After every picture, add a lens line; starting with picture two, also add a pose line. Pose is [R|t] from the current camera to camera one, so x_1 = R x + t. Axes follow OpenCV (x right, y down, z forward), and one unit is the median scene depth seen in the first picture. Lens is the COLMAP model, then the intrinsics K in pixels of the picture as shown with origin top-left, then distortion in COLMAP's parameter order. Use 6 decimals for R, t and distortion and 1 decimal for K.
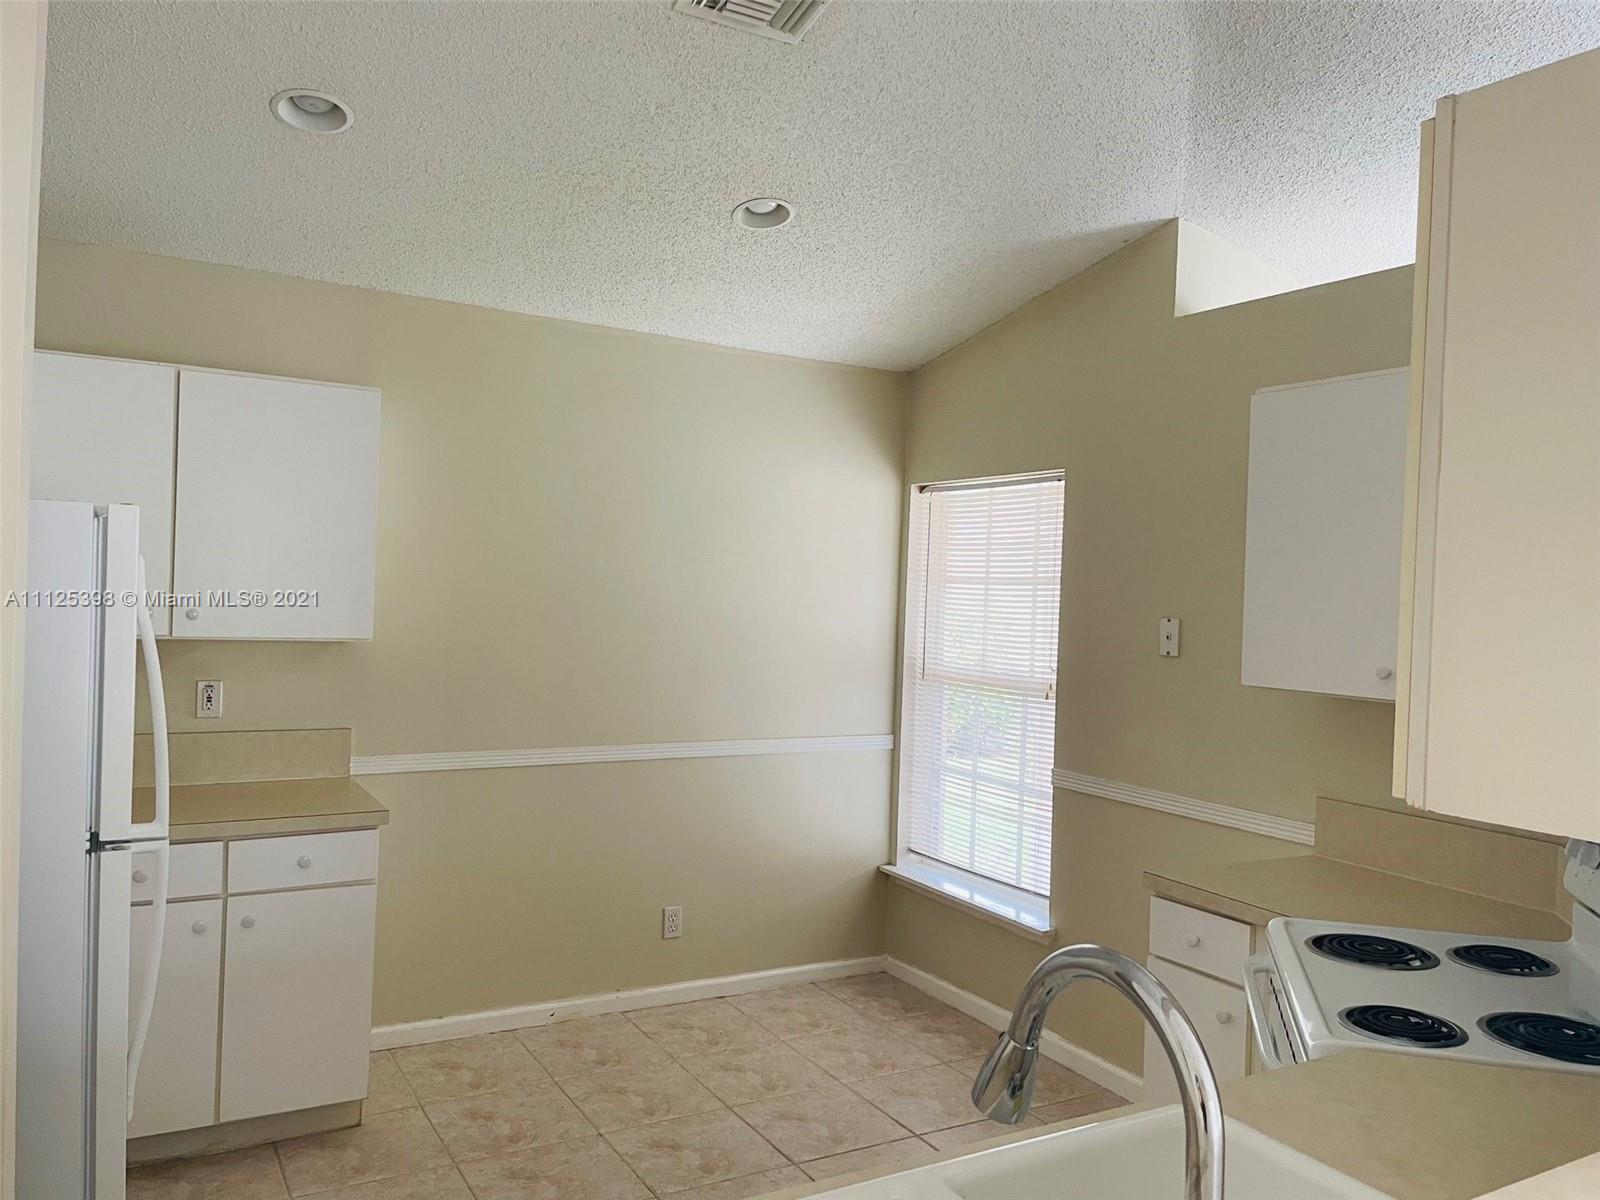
lens RADIAL K [[1200.2, 0, 800.0], [0, 1200.2, 600.0], [0, 0, 1]] dist [0.099714, -0.123011]
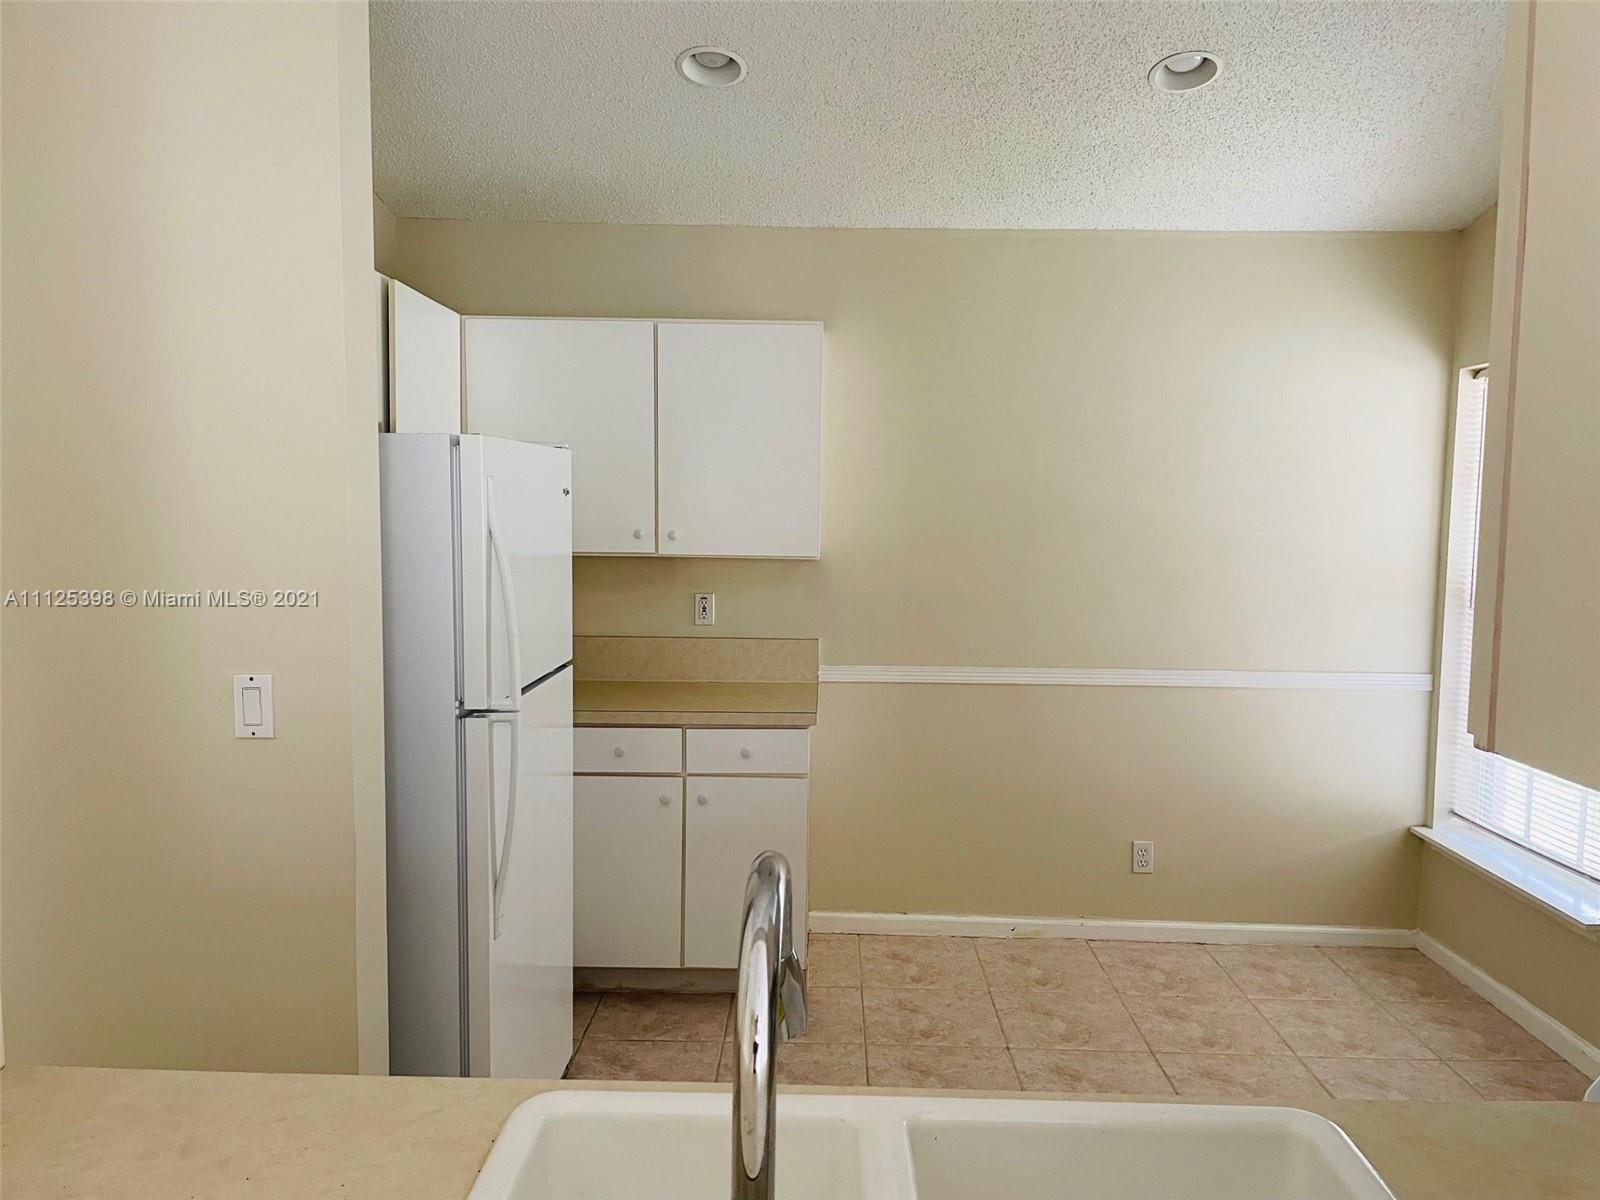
lens RADIAL K [[1200.2, 0, 800.0], [0, 1200.2, 600.0], [0, 0, 1]] dist [0.099714, -0.123011]
pose [[0.858882, 0.014259, -0.511975, 0.170052], [0.014066, 0.998579, 0.051407, 0.014246], [0.511980, -0.051354, 0.857461, 0.064624]]
